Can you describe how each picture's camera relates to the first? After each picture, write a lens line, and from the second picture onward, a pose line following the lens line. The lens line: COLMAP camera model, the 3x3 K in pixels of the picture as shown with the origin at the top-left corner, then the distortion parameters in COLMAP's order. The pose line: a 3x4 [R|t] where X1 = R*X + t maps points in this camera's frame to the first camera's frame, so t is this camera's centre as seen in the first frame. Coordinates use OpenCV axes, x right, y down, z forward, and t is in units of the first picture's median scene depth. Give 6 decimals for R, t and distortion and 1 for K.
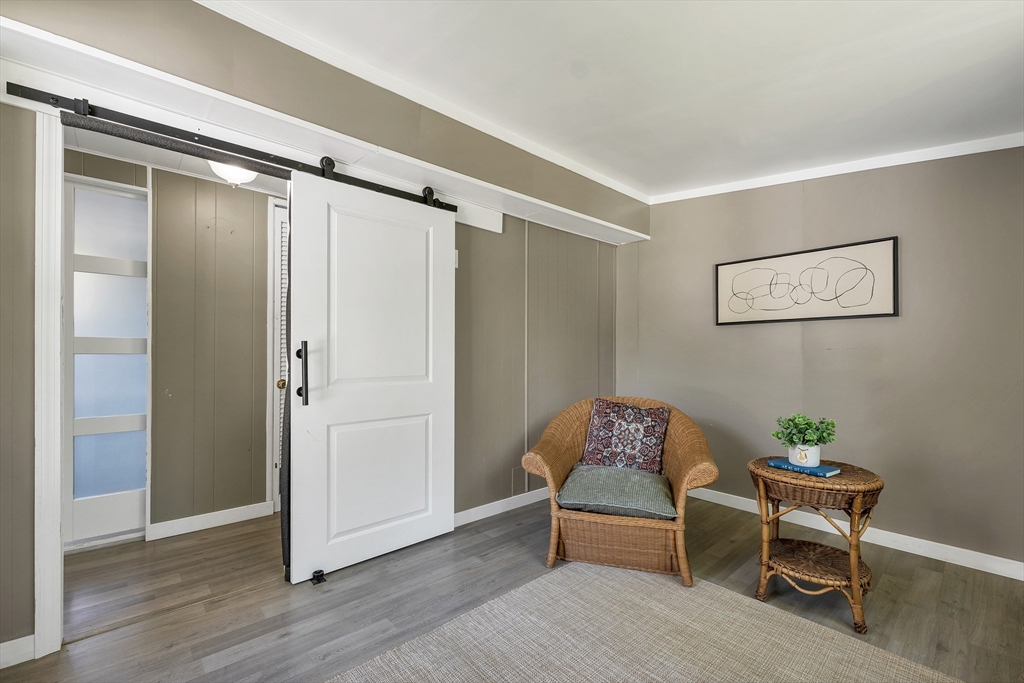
lens RADIAL K [[438.5, 0, 512.0], [0, 438.5, 341.5], [0, 0, 1]] dist [0.000170, 0.000135]
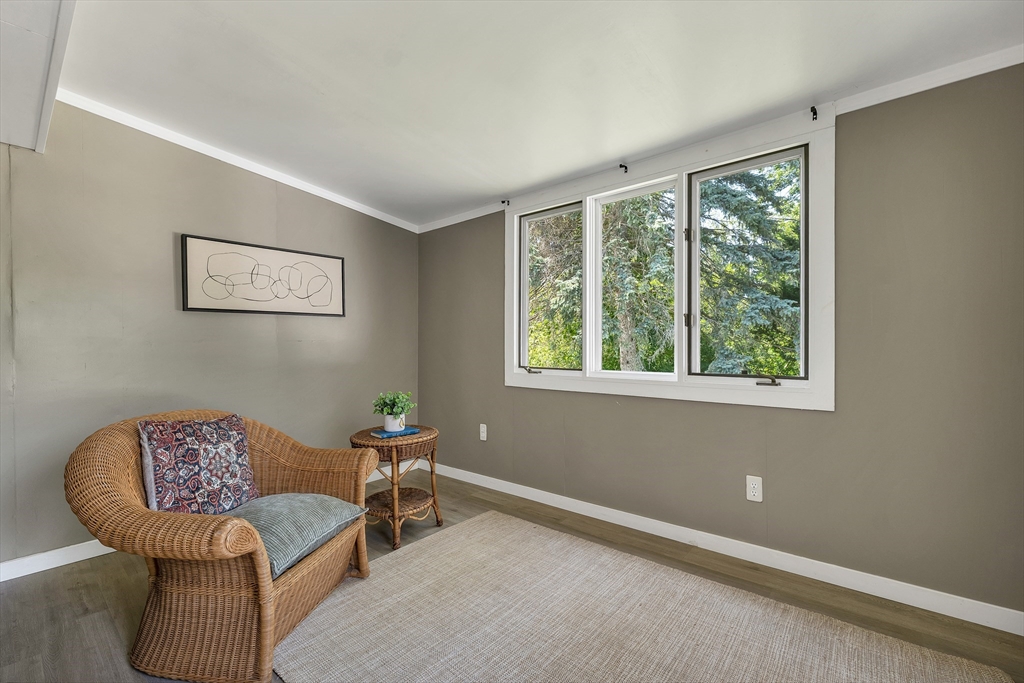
lens RADIAL K [[432.2, 0, 512.0], [0, 432.2, 341.5], [0, 0, 1]] dist [-0.000086, -0.000010]
pose [[-0.130000, 0.003908, 0.991506, -0.484799], [-0.022593, 0.999721, -0.006903, 0.014638], [-0.991257, -0.023298, -0.129875, 0.626524]]
